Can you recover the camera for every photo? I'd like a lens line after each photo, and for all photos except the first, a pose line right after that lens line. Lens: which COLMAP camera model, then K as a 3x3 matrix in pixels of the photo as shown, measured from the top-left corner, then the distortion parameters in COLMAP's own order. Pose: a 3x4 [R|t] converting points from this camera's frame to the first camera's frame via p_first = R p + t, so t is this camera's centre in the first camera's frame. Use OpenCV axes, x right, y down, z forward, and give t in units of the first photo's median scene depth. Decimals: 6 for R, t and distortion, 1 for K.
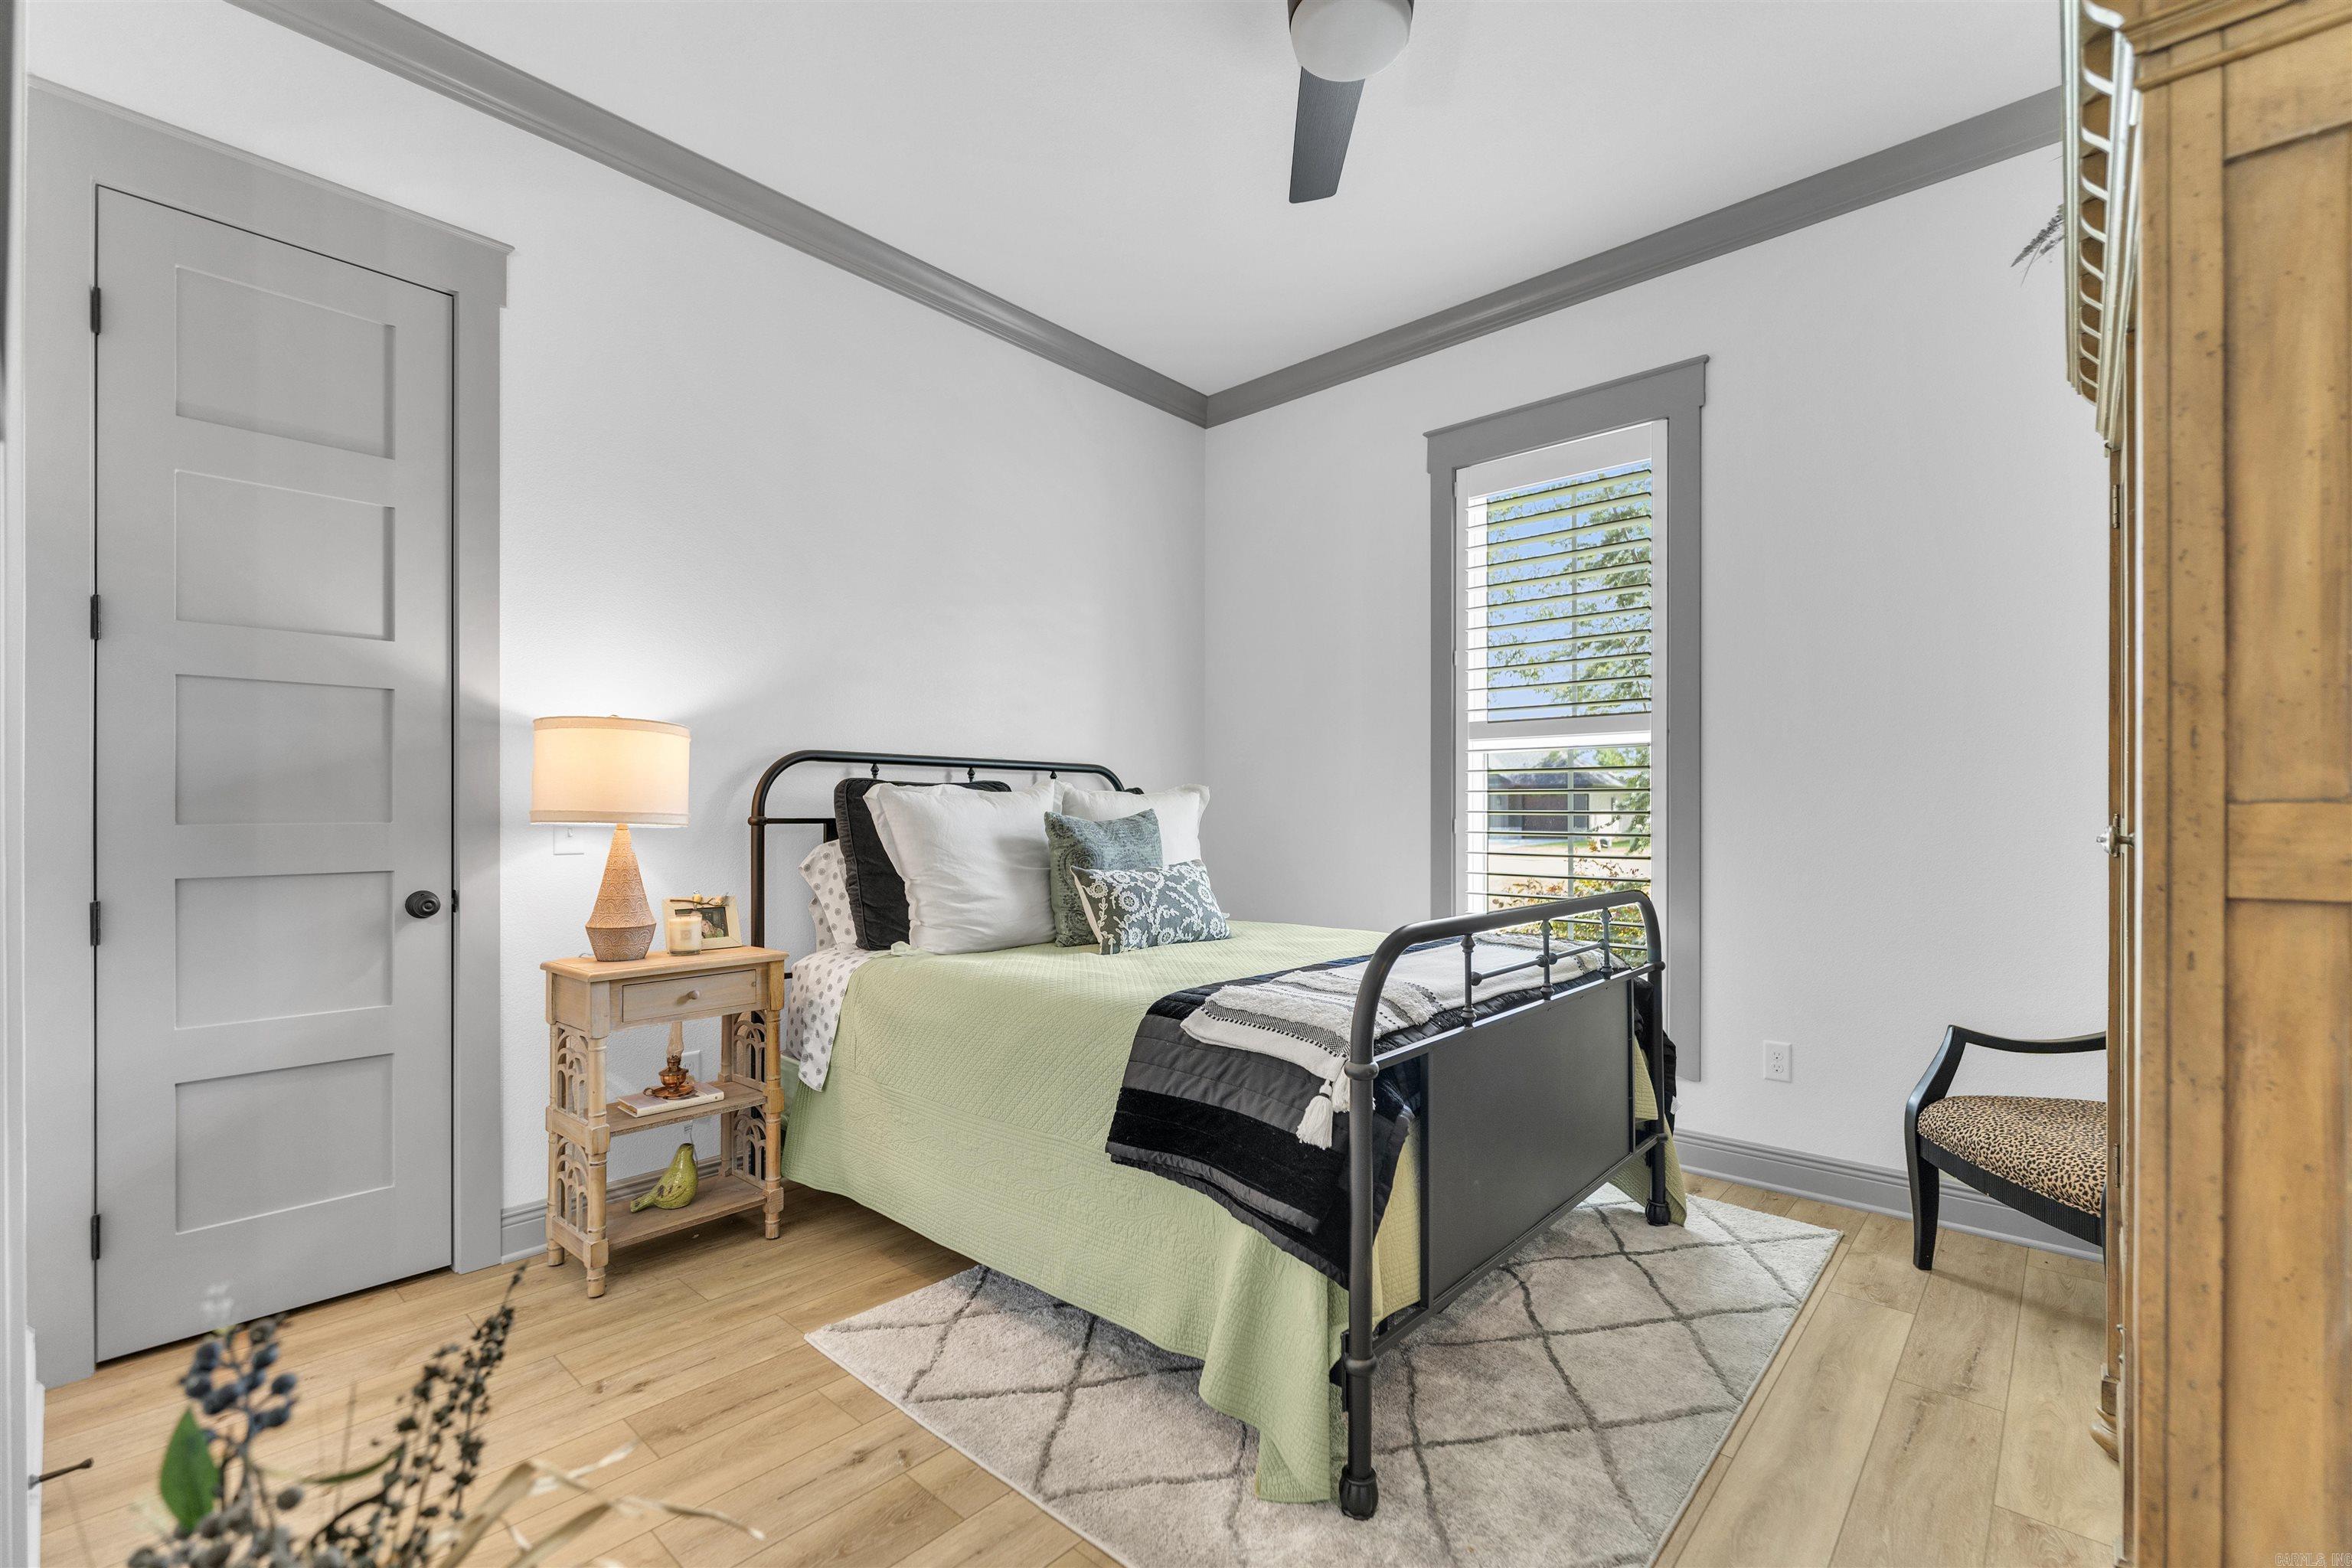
lens RADIAL K [[1012.6, 0, 1177.8], [0, 1012.6, 811.5], [0, 0, 1]] dist [-0.001959, -0.000423]
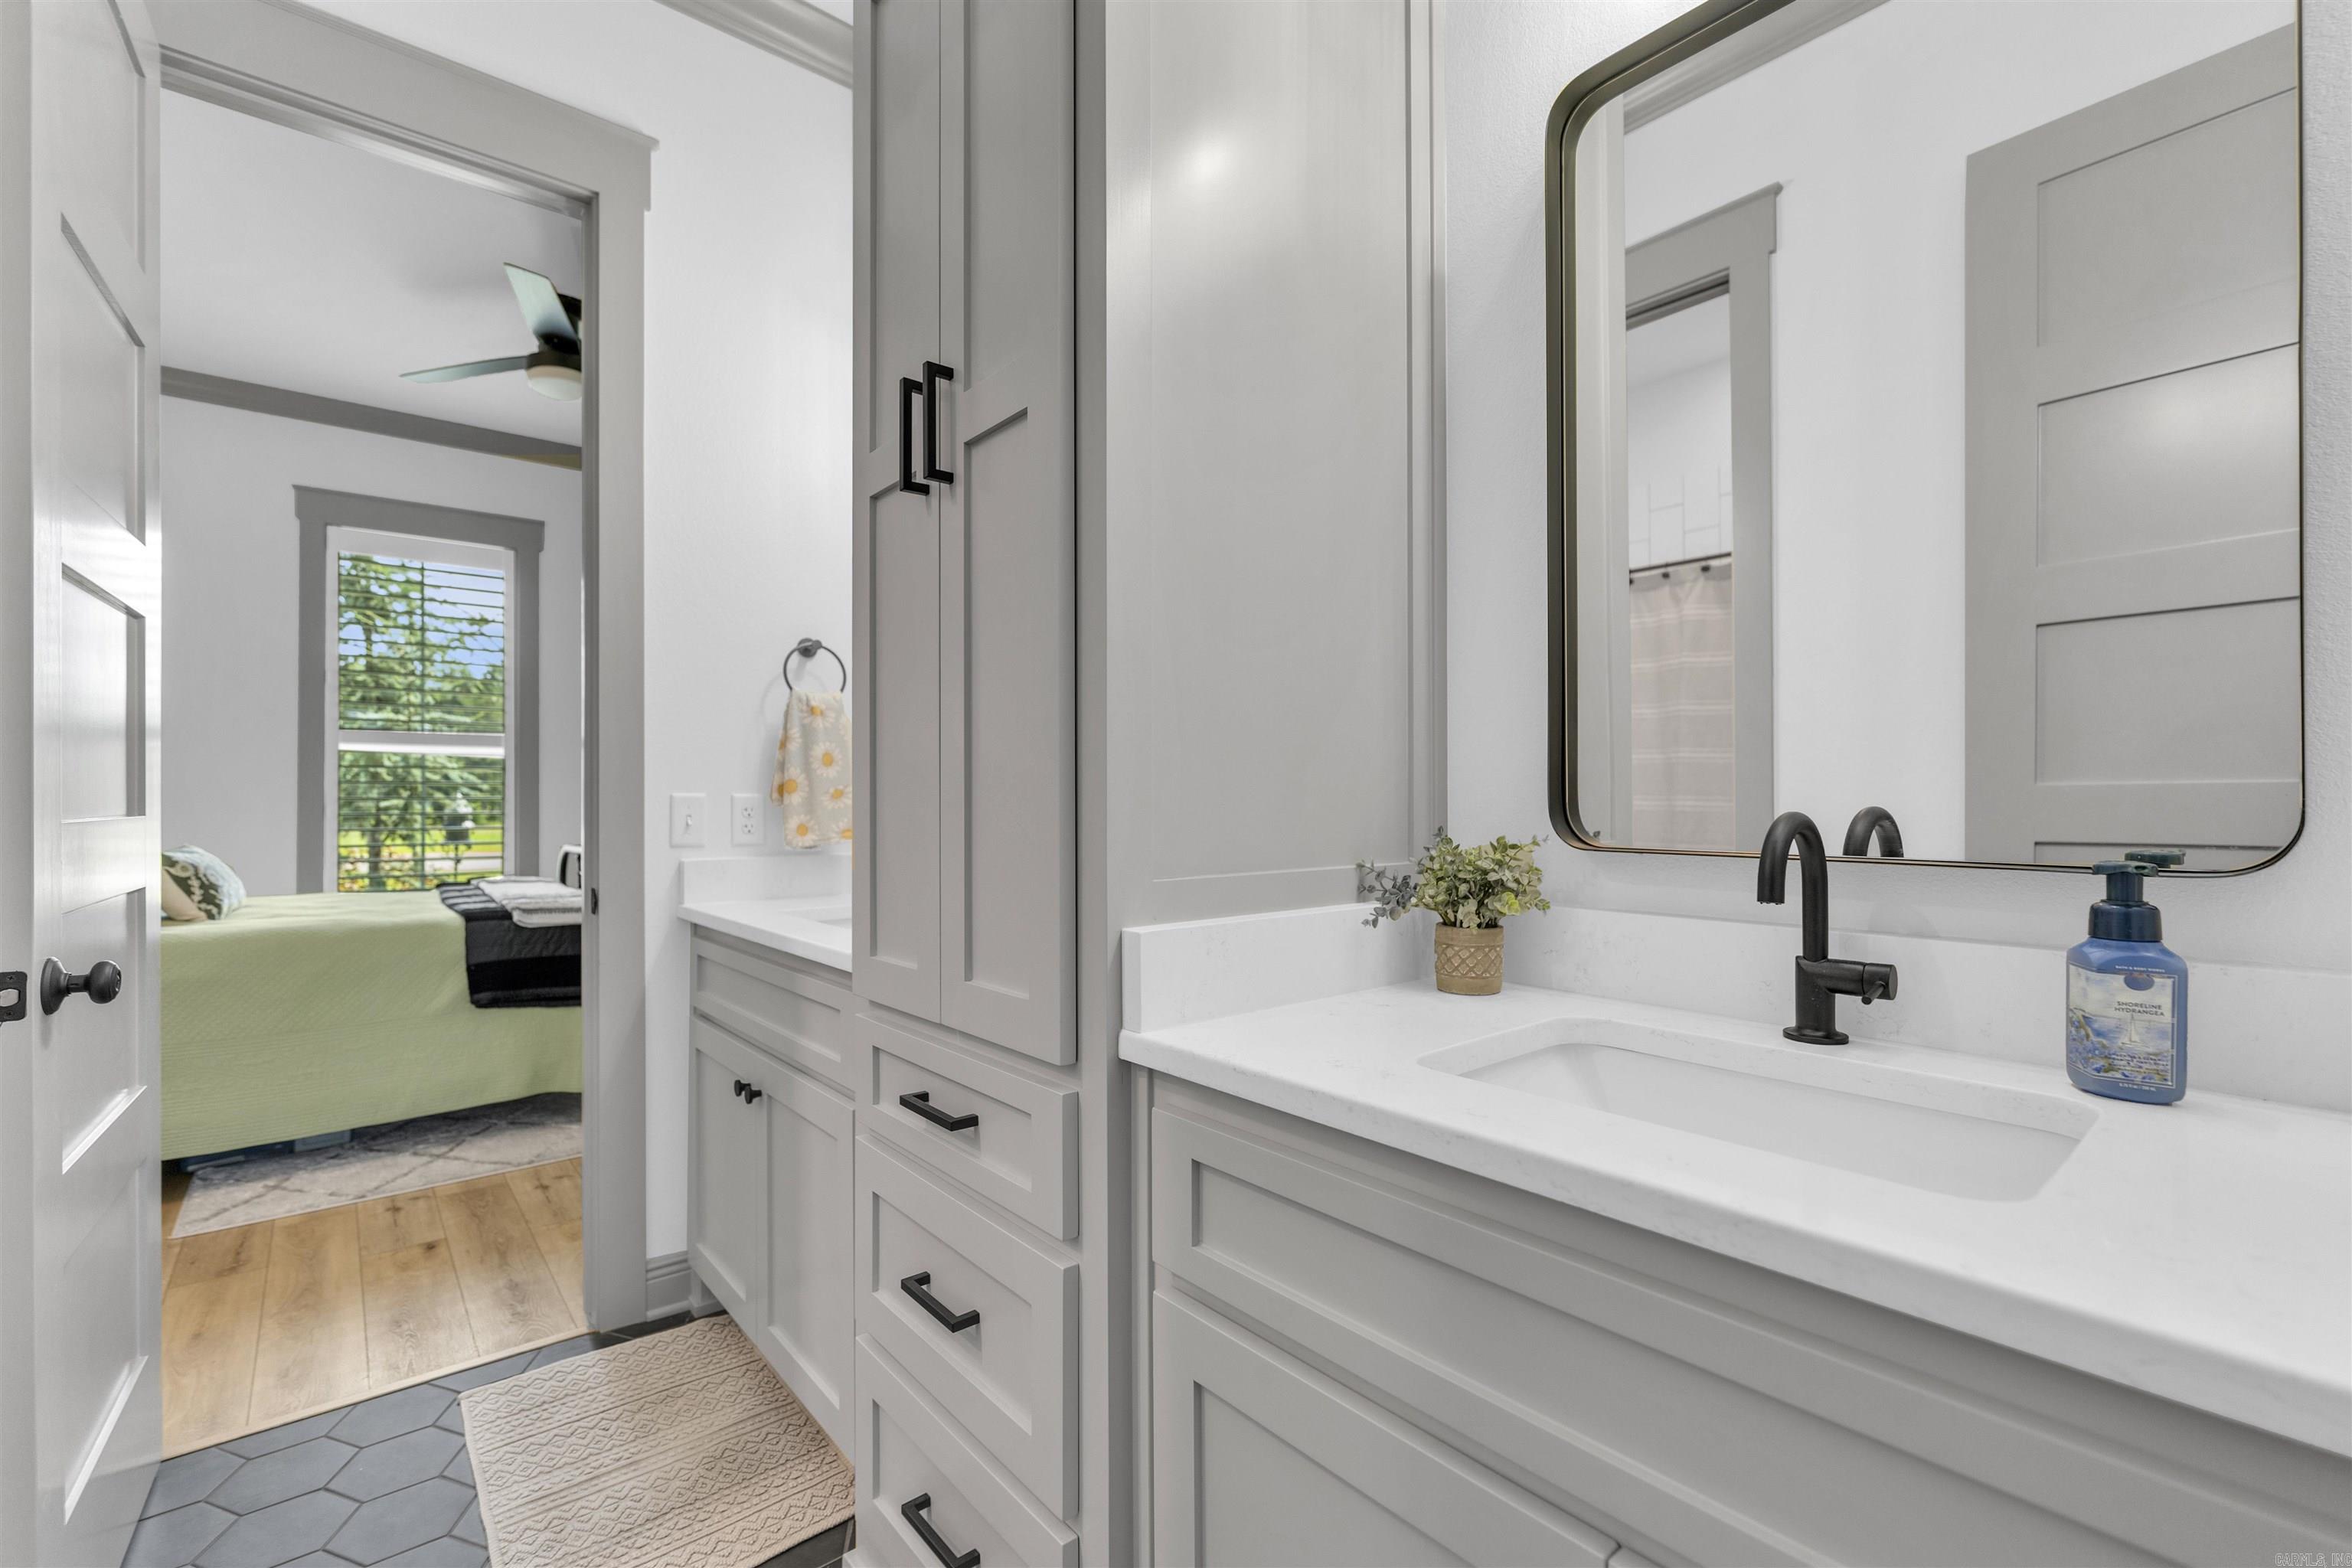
lens RADIAL K [[1003.4, 0, 1176.0], [0, 1003.4, 784.0], [0, 0, 1]] dist [0.000273, -0.000071]
pose [[0.131584, 0.009413, 0.991260, -1.052136], [-0.000162, 0.999955, -0.009474, -0.008912], [-0.991305, 0.001086, 0.131579, -0.260821]]
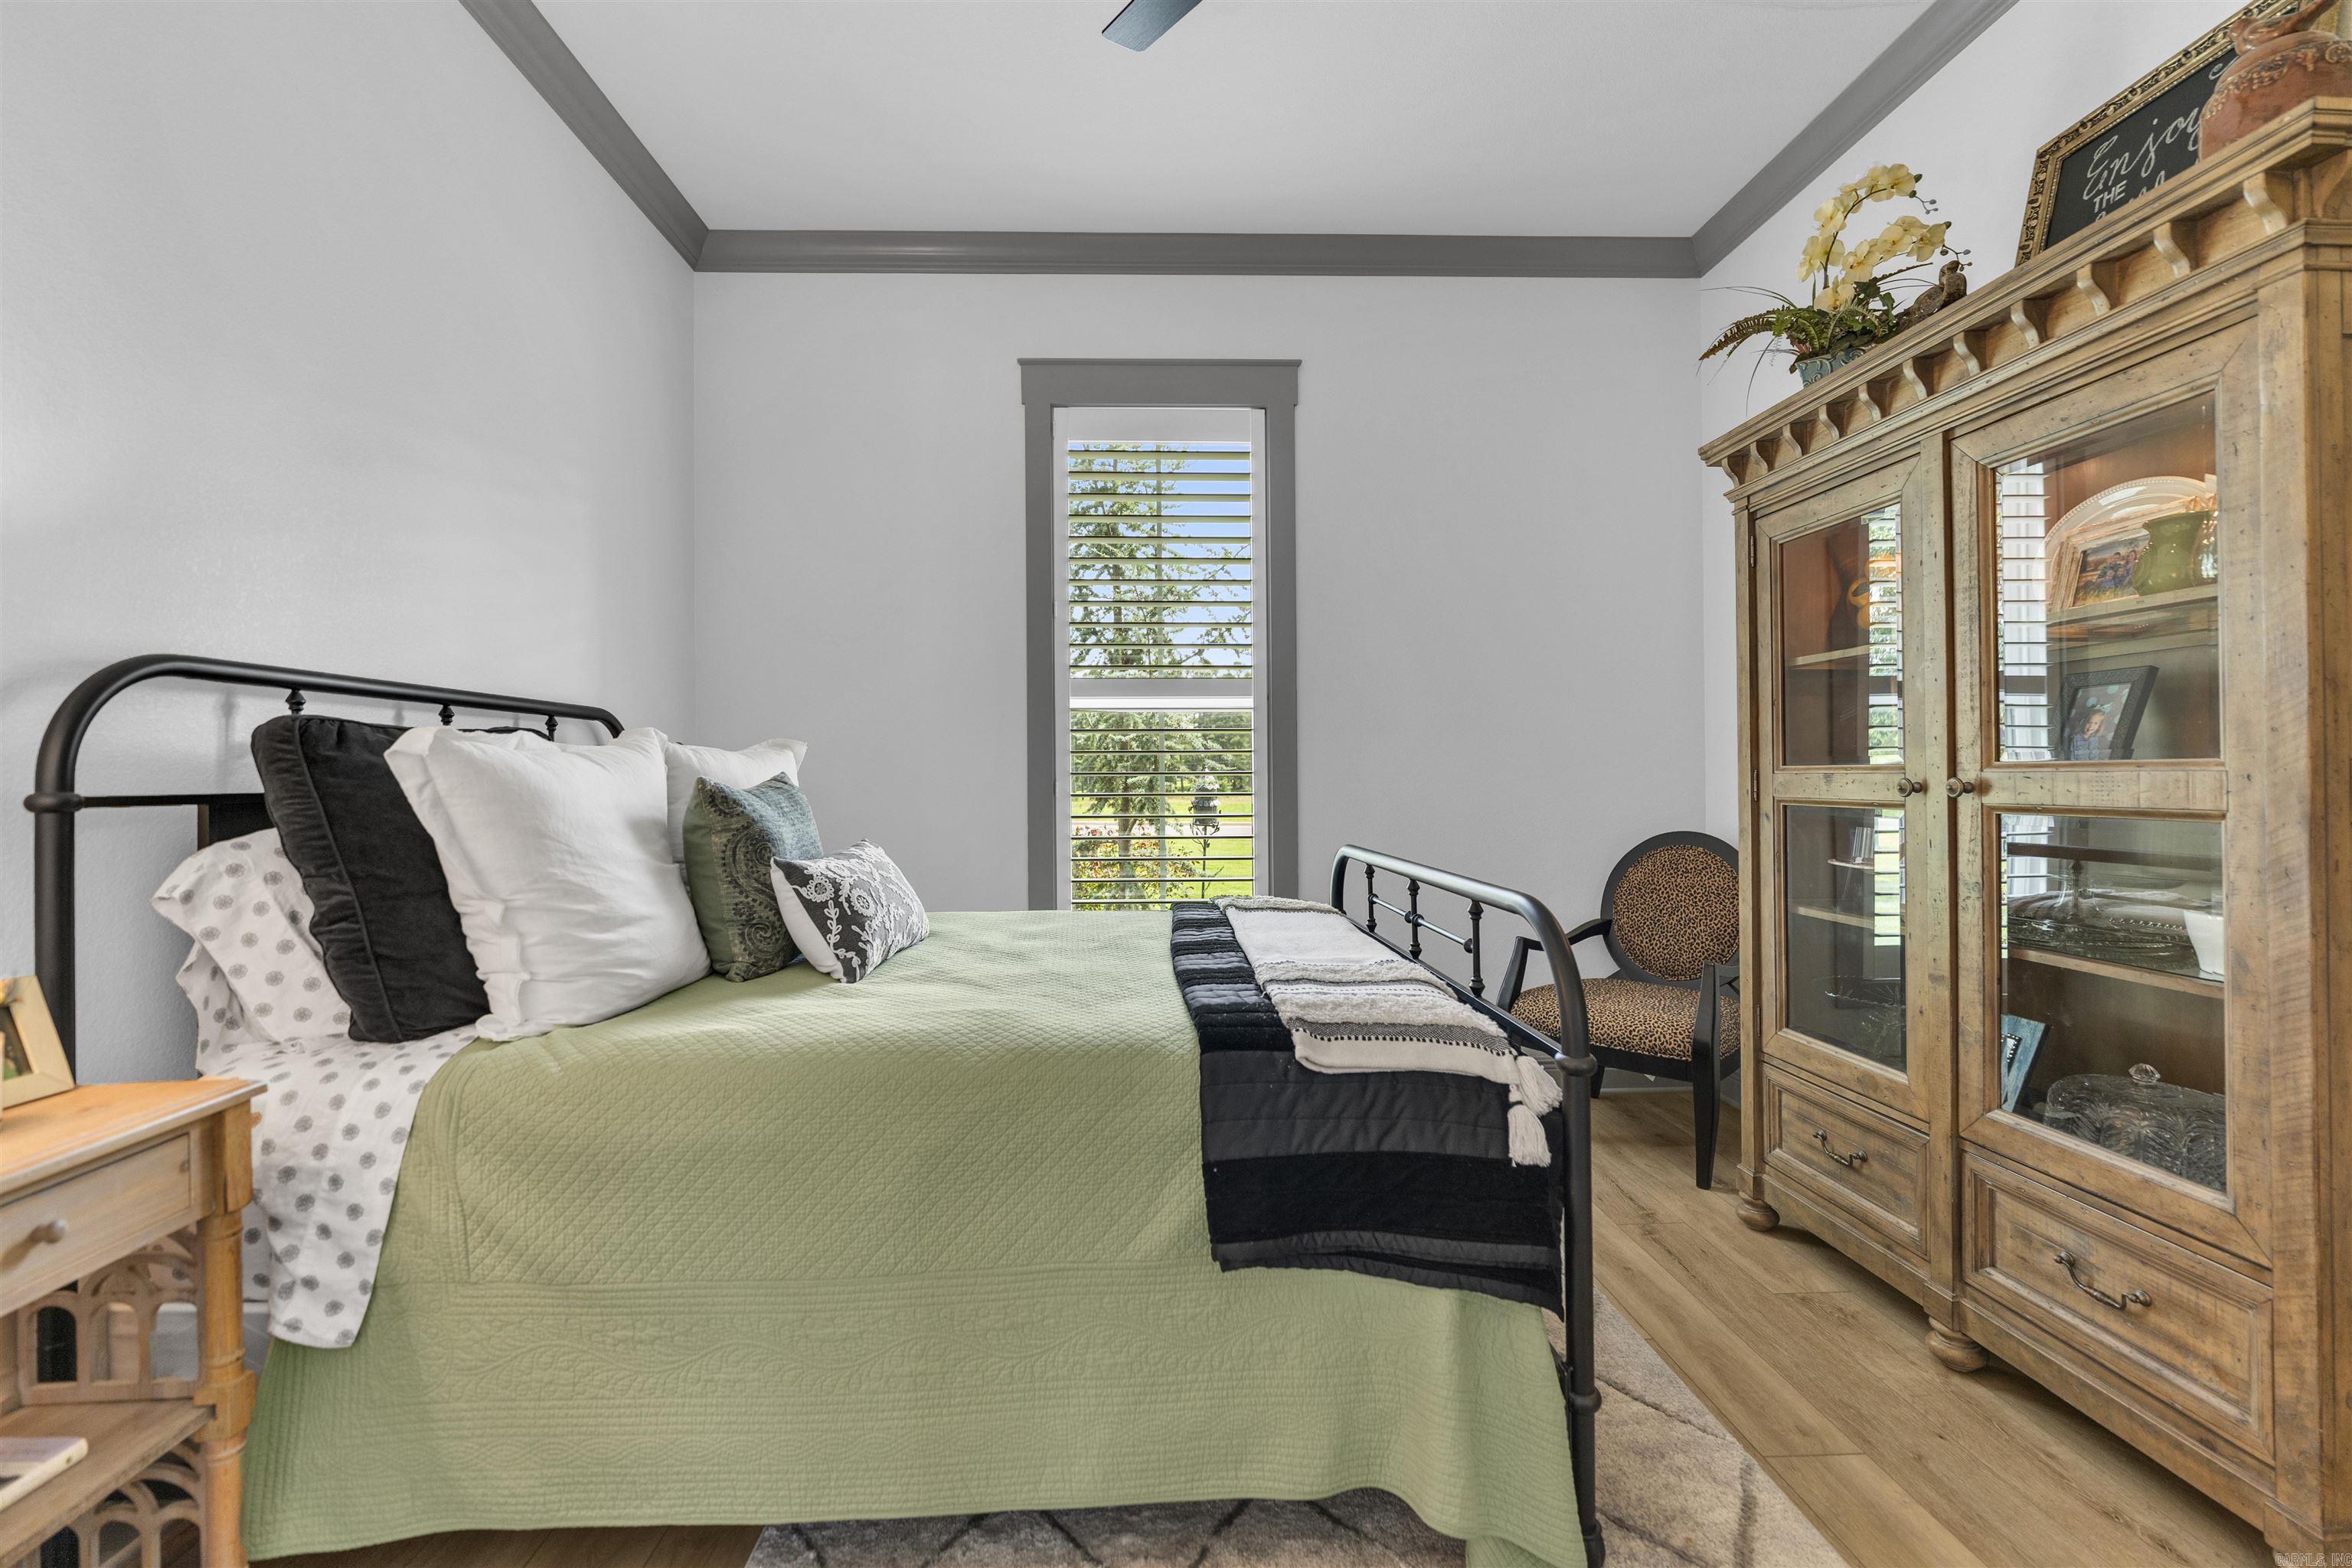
lens RADIAL K [[999.7, 0, 1165.0], [0, 999.7, 766.7], [0, 0, 1]] dist [-0.002071, -0.000221]
pose [[0.717648, -0.001317, 0.696405, -0.380442], [0.007225, 0.999958, -0.005555, -0.000607], [-0.696369, 0.009019, 0.717627, 0.348299]]
